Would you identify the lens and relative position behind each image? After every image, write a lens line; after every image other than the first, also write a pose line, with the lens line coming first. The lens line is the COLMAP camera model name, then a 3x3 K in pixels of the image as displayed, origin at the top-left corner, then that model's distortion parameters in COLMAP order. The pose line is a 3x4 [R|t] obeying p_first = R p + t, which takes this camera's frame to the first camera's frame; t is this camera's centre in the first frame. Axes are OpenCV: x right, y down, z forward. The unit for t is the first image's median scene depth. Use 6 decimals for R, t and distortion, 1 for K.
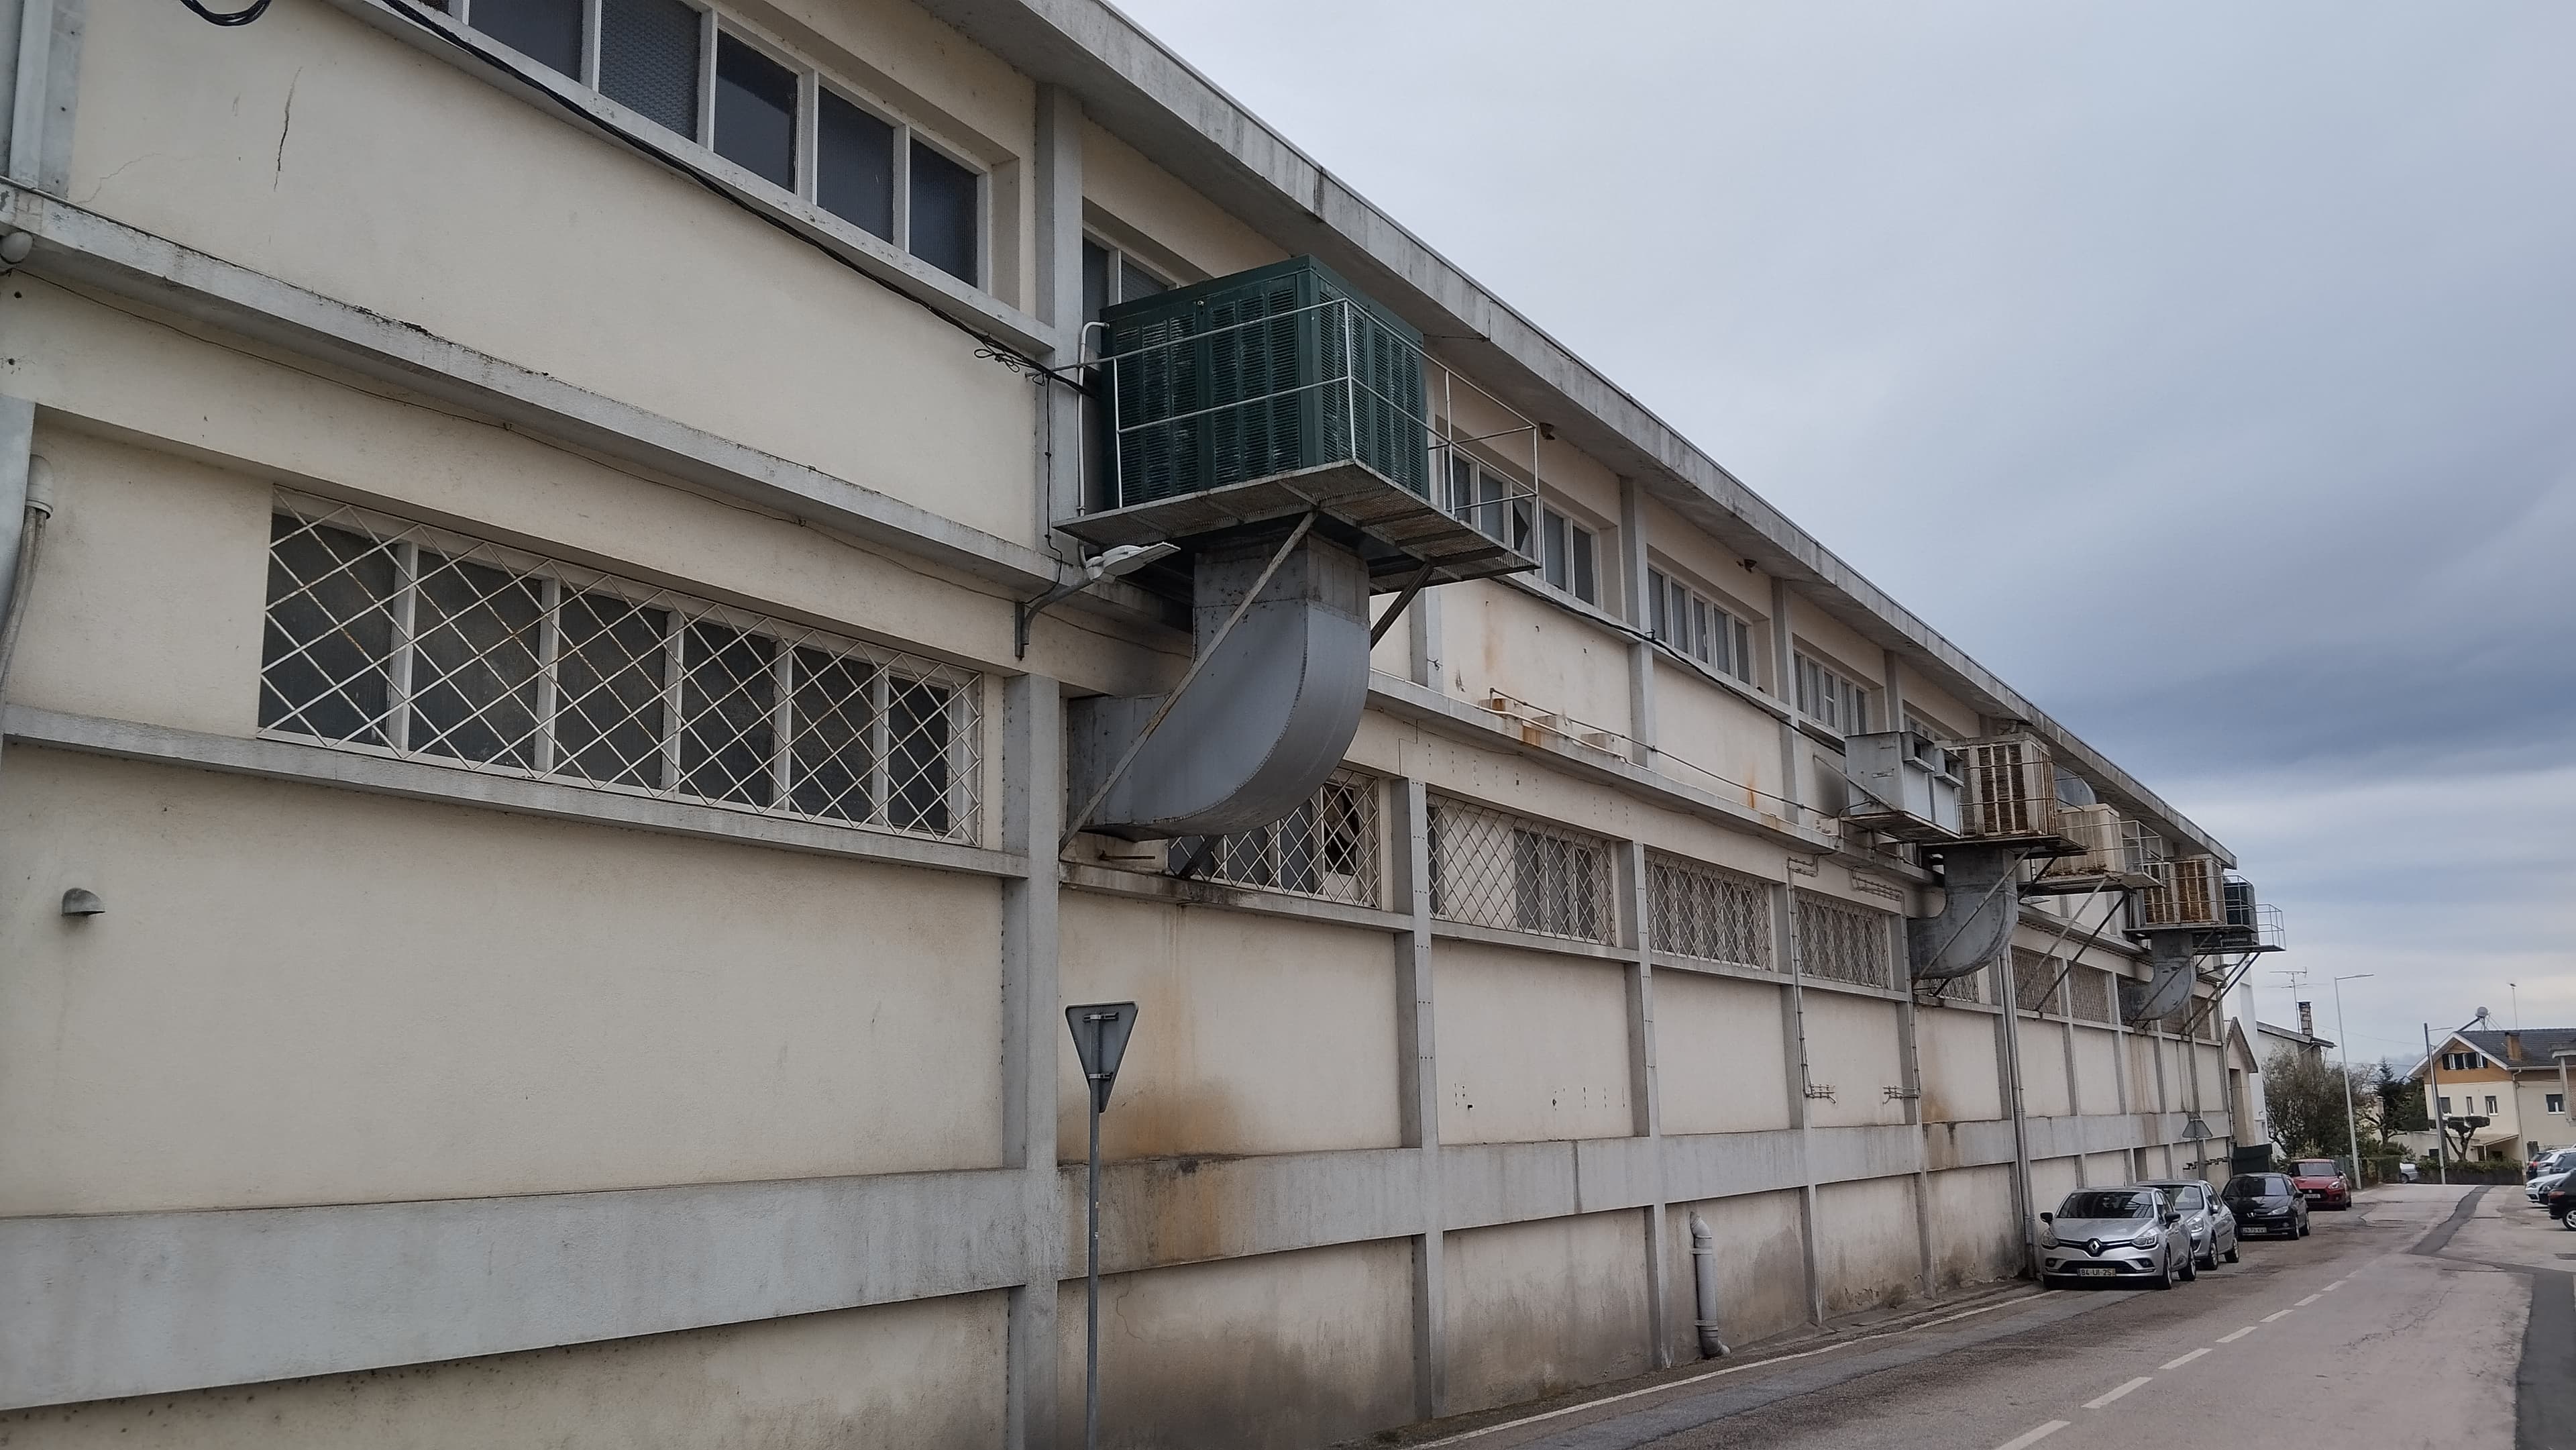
lens RADIAL K [[2190.3, 0, 1281.5], [0, 2190.3, 706.1], [0, 0, 1]] dist [0.109091, -0.207621]
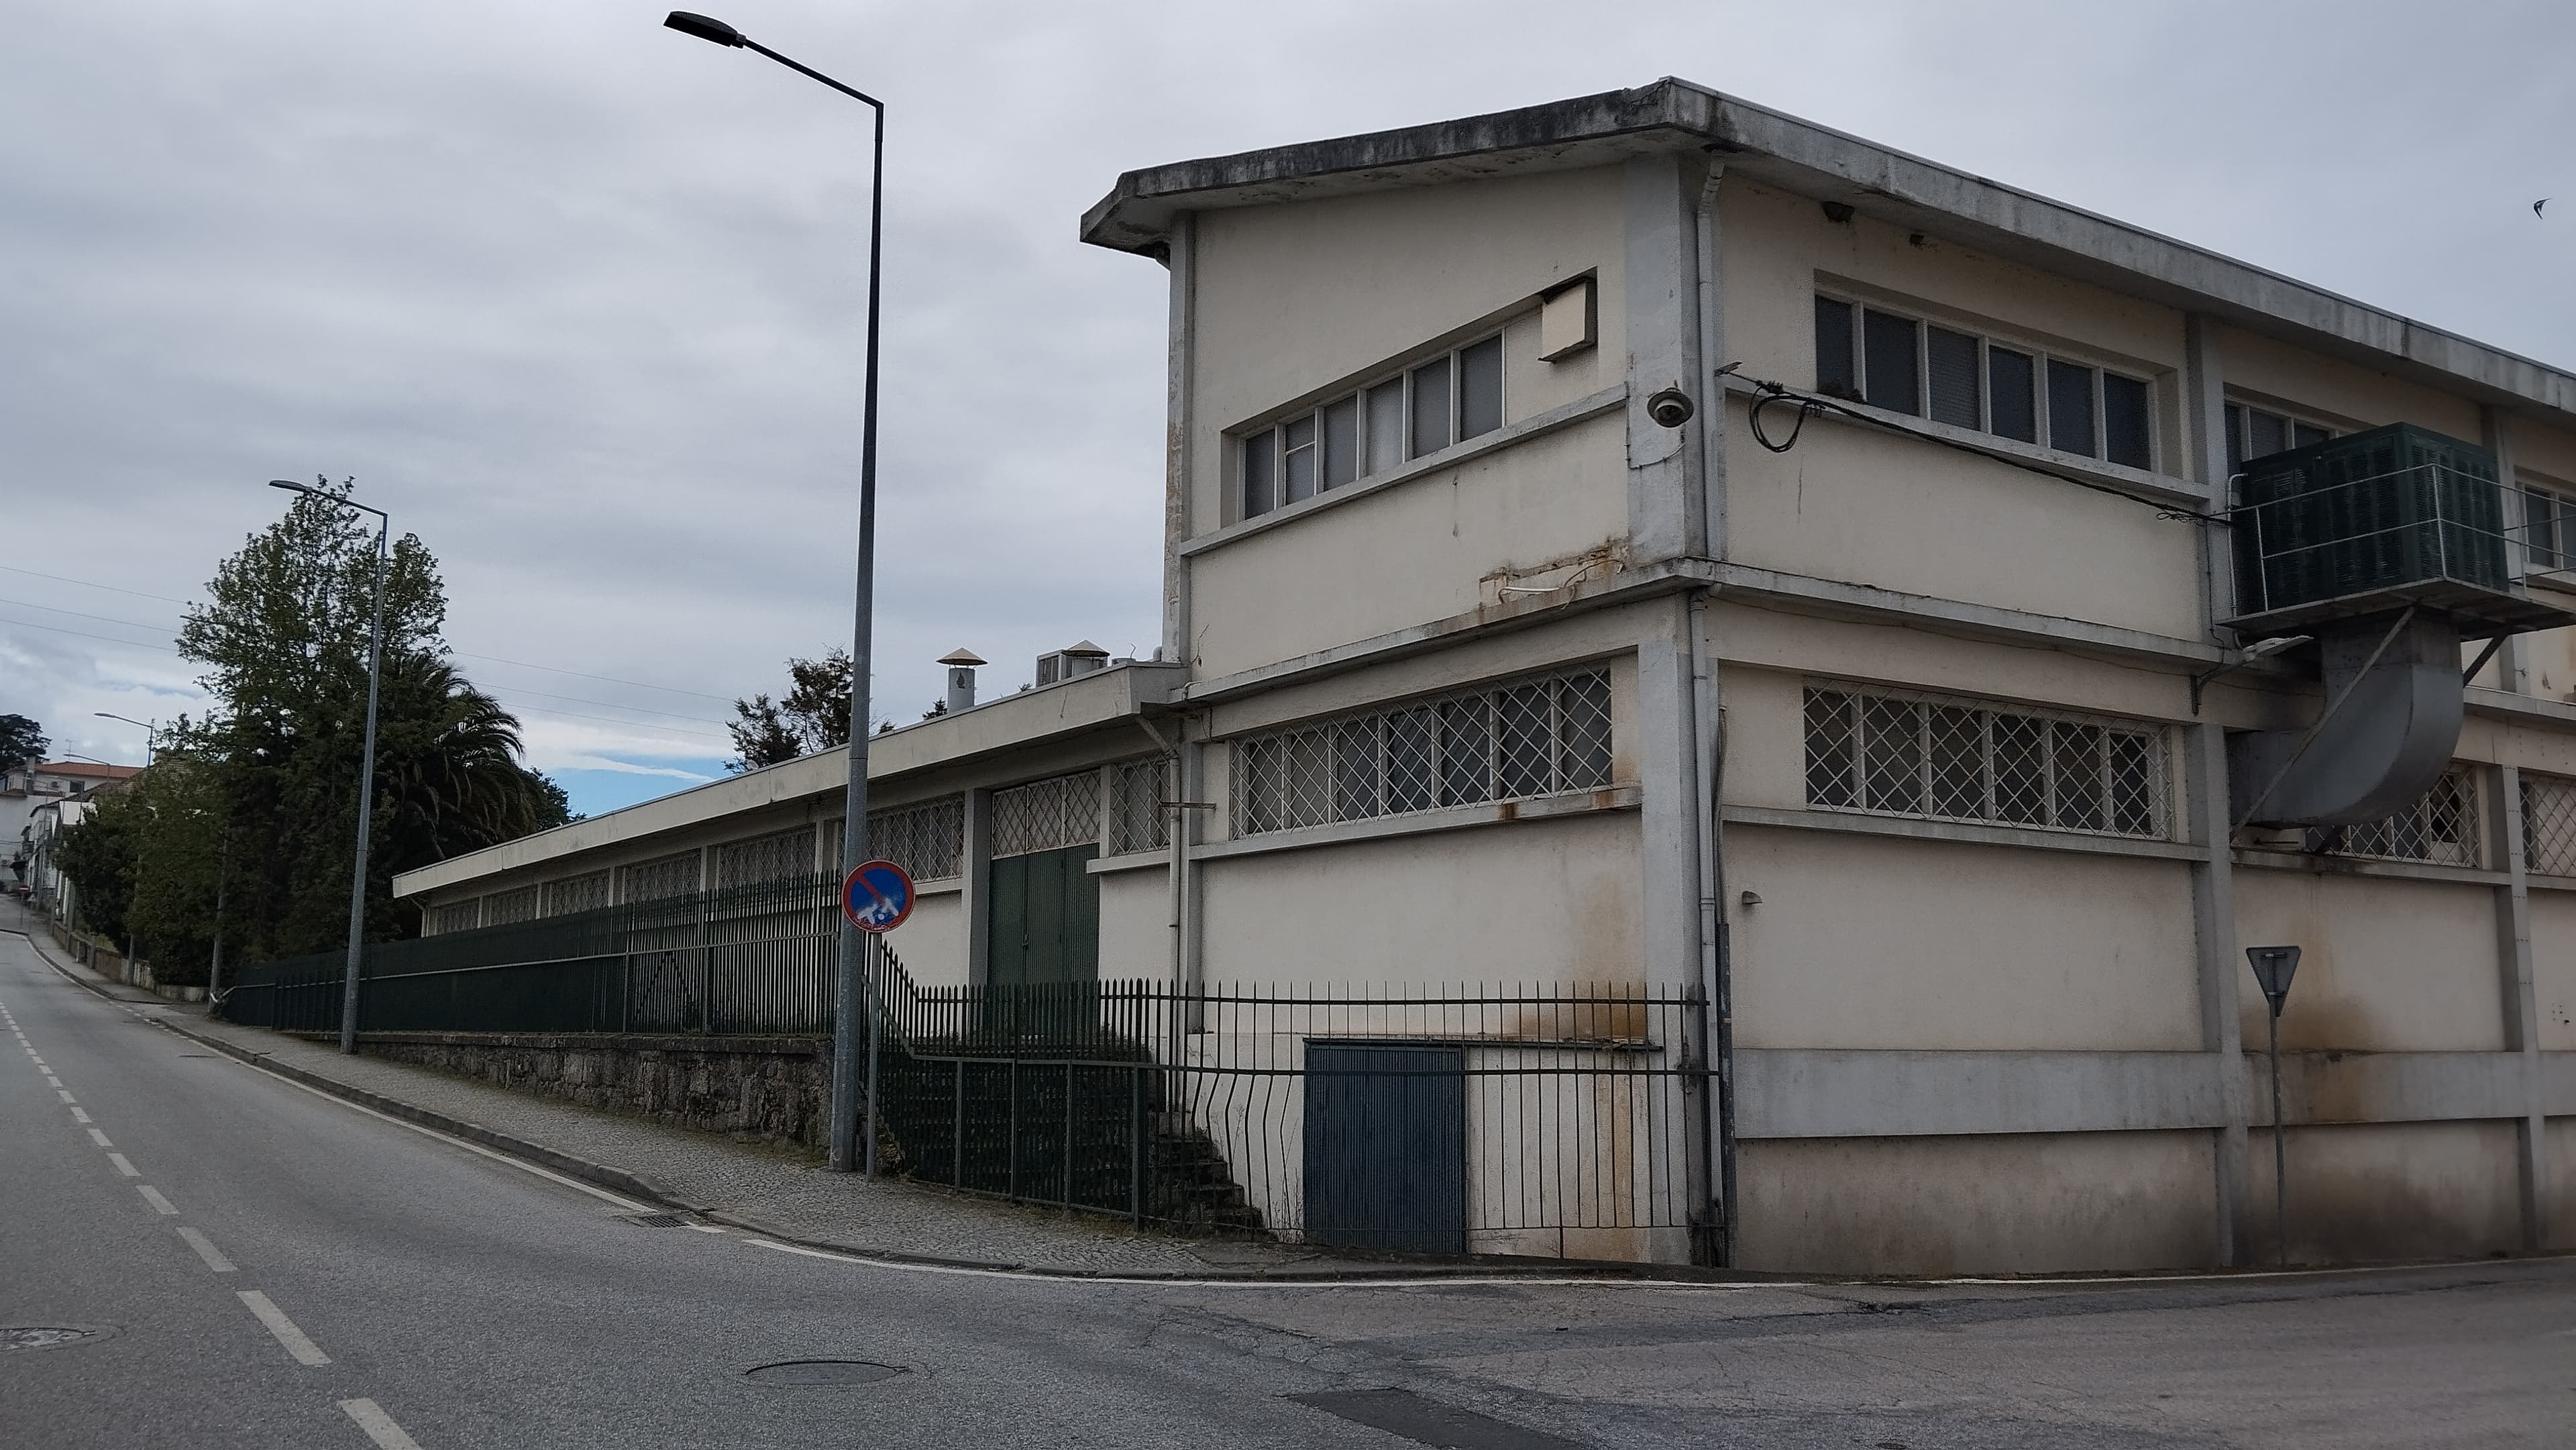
lens RADIAL K [[2190.3, 0, 1281.5], [0, 2190.3, 706.1], [0, 0, 1]] dist [0.109091, -0.207621]
pose [[0.898727, -0.039706, -0.436708, -0.019415], [0.057657, 0.997946, 0.027922, -0.106204], [0.434702, -0.050273, 0.899170, -0.630792]]
